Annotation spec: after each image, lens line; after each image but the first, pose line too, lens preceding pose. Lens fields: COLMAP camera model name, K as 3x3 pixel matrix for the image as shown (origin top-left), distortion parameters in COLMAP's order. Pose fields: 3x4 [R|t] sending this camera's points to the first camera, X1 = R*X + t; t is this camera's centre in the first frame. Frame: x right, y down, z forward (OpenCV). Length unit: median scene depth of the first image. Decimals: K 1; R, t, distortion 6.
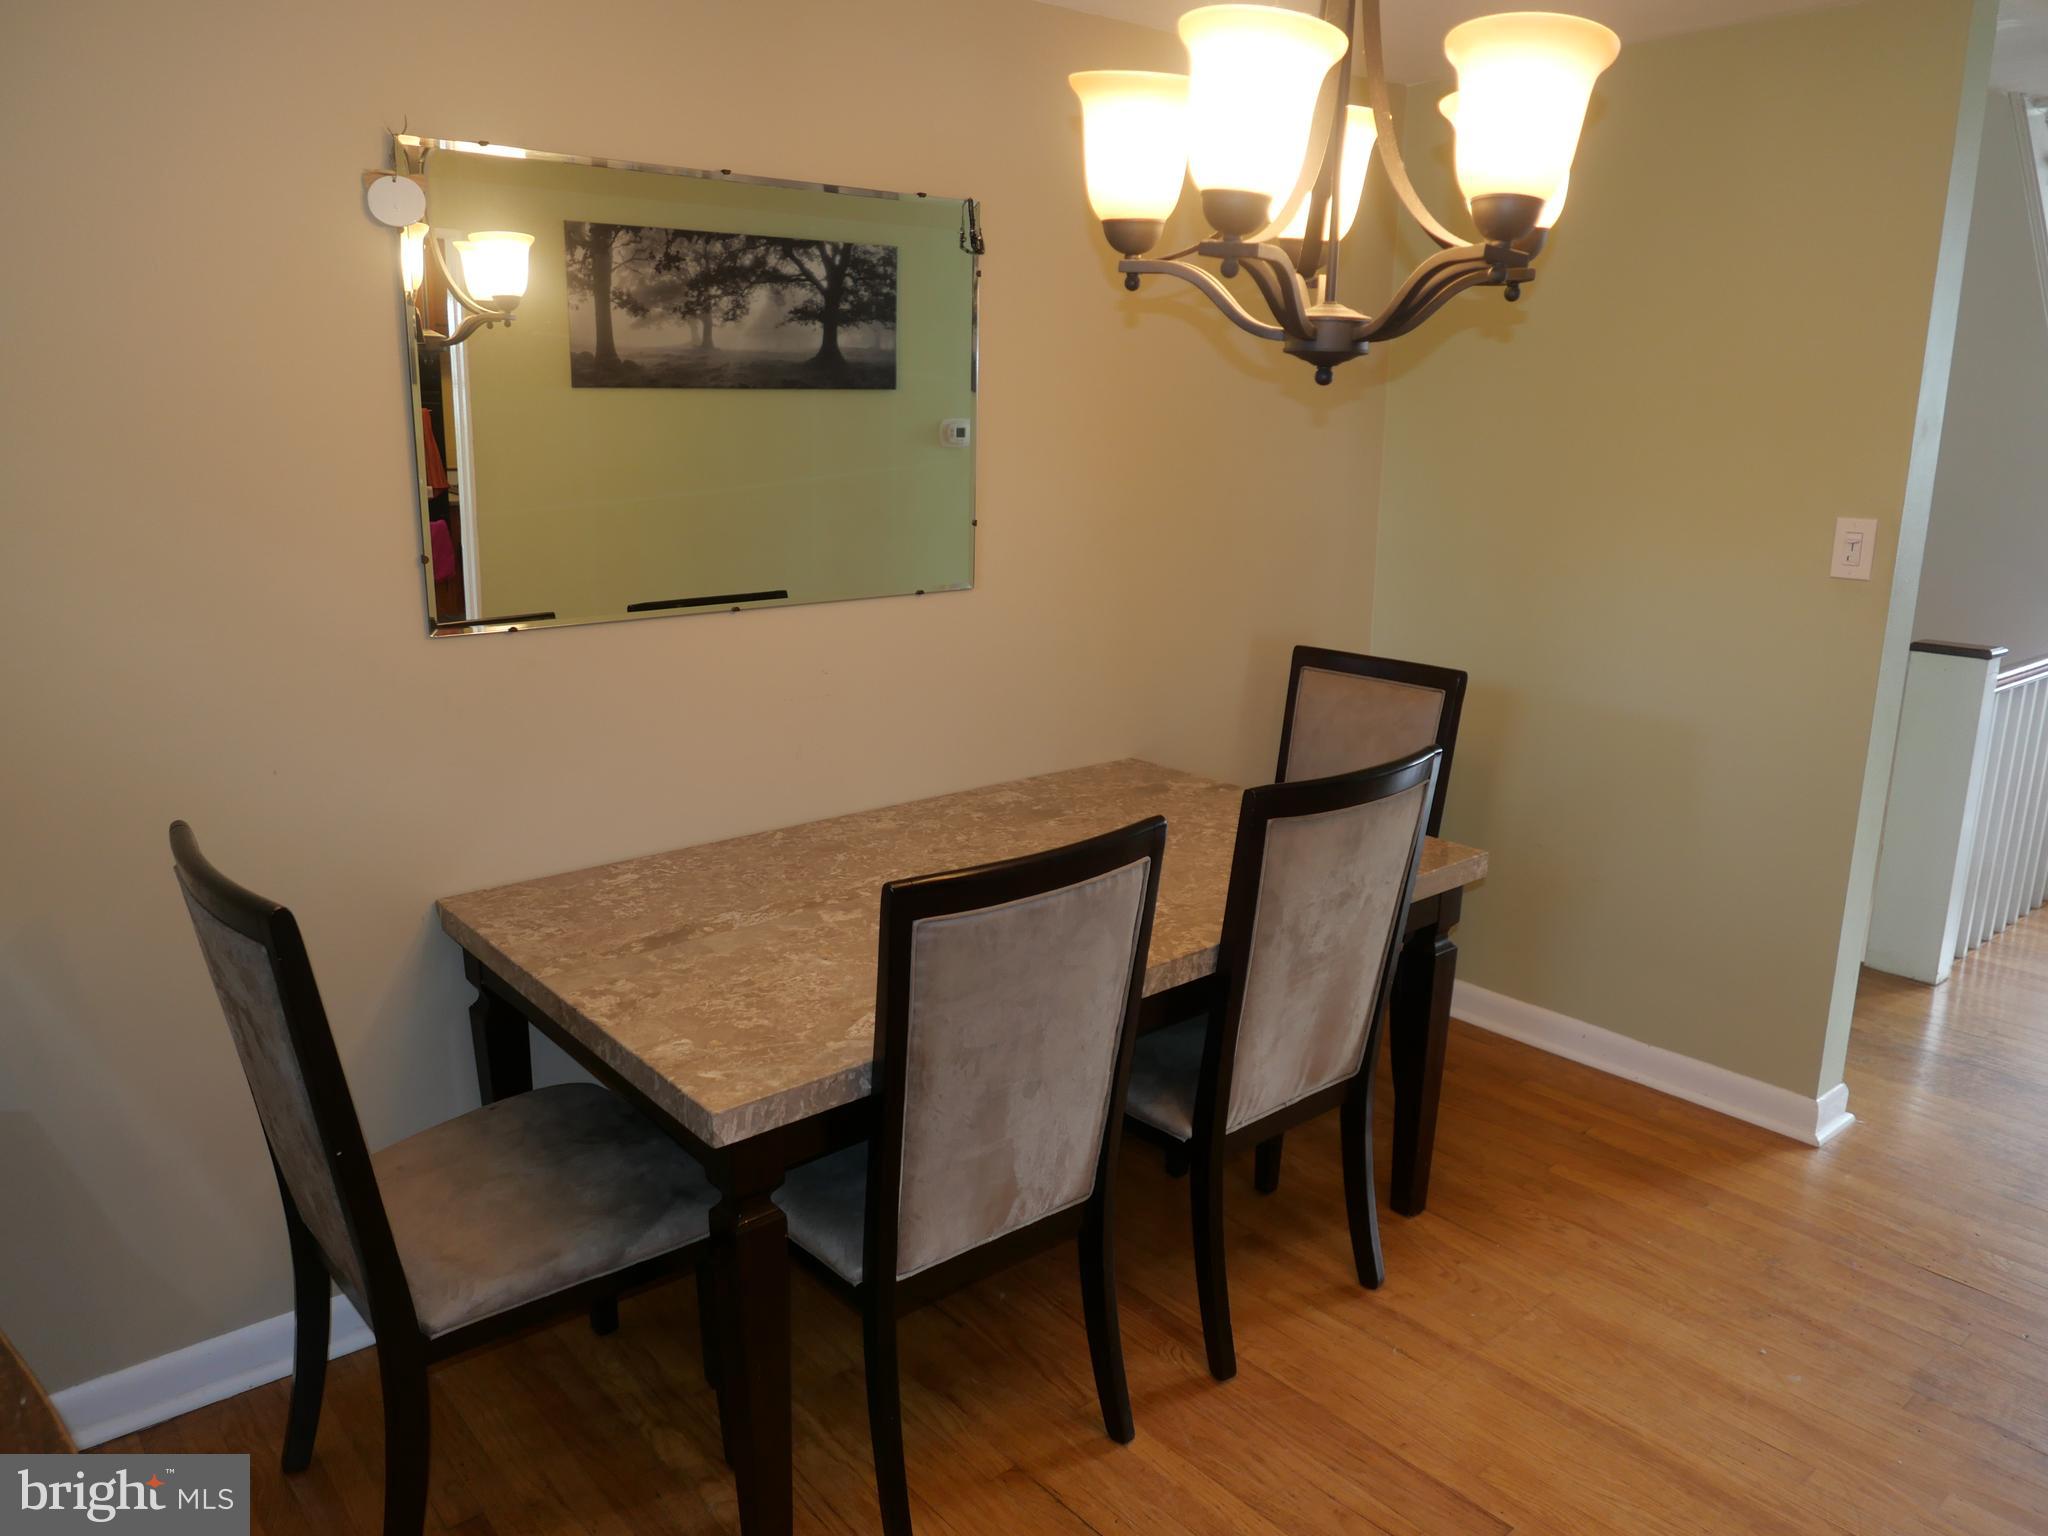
lens RADIAL K [[1479.2, 0, 1025.7], [0, 1479.2, 772.9], [0, 0, 1]] dist [-0.012080, 0.011003]
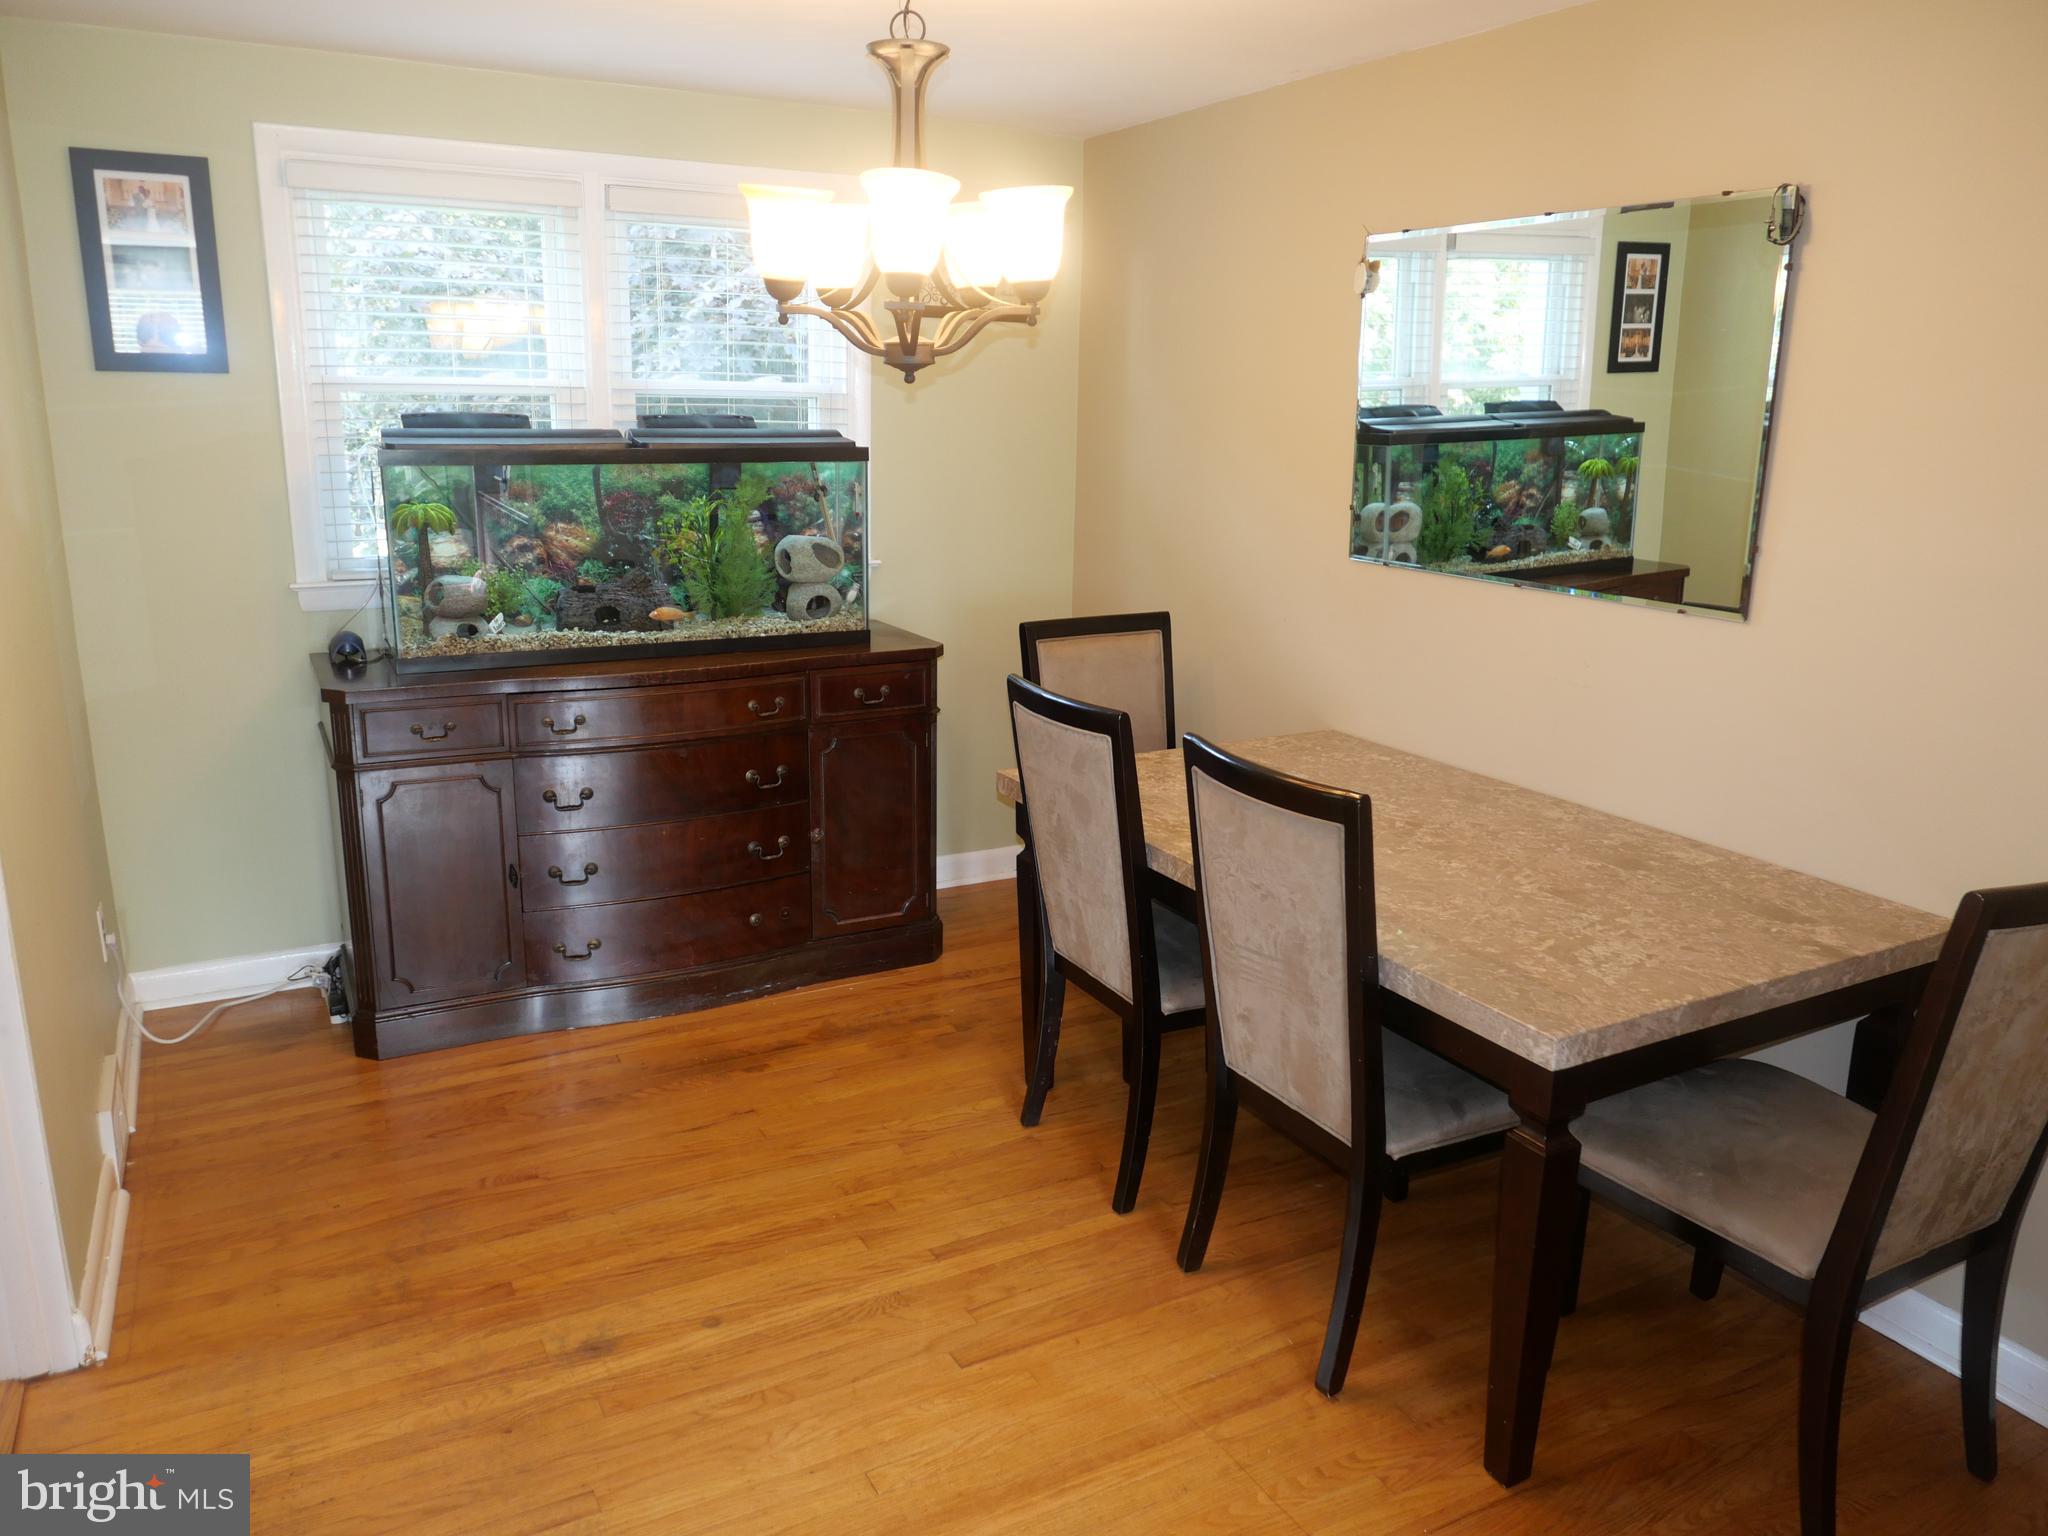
lens RADIAL K [[1479.2, 0, 1029.4], [0, 1479.2, 758.0], [0, 0, 1]] dist [-0.012080, 0.011003]
pose [[-0.194989, 0.225658, -0.954493, 0.974390], [-0.257287, 0.927325, 0.271795, -0.191674], [0.946458, 0.298576, -0.122759, 0.778162]]
